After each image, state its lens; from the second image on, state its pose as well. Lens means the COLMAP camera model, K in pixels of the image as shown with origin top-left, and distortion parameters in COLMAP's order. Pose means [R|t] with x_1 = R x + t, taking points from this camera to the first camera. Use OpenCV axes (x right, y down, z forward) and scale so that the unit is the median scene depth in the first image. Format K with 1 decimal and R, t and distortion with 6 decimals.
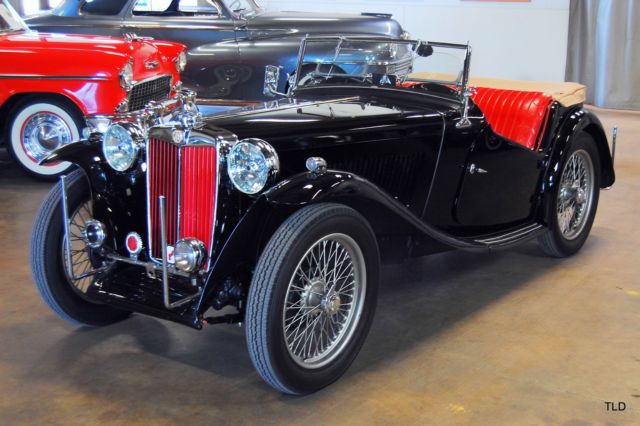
lens RADIAL K [[942.5, 0, 320.0], [0, 942.5, 213.0], [0, 0, 1]] dist [-0.047412, -0.096796]
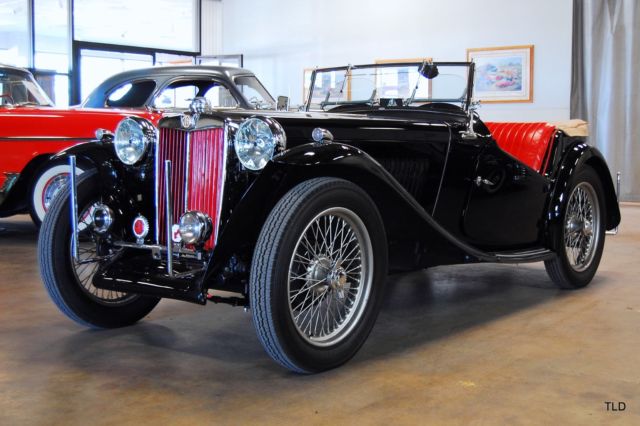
lens RADIAL K [[898.5, 0, 320.0], [0, 898.5, 213.0], [0, 0, 1]] dist [-0.040411, -0.055965]
pose [[0.999851, 0.000001, -0.017242, 0.009433], [-0.002412, 0.990170, -0.139851, 0.151406], [0.017072, 0.139872, 0.990022, 0.056195]]
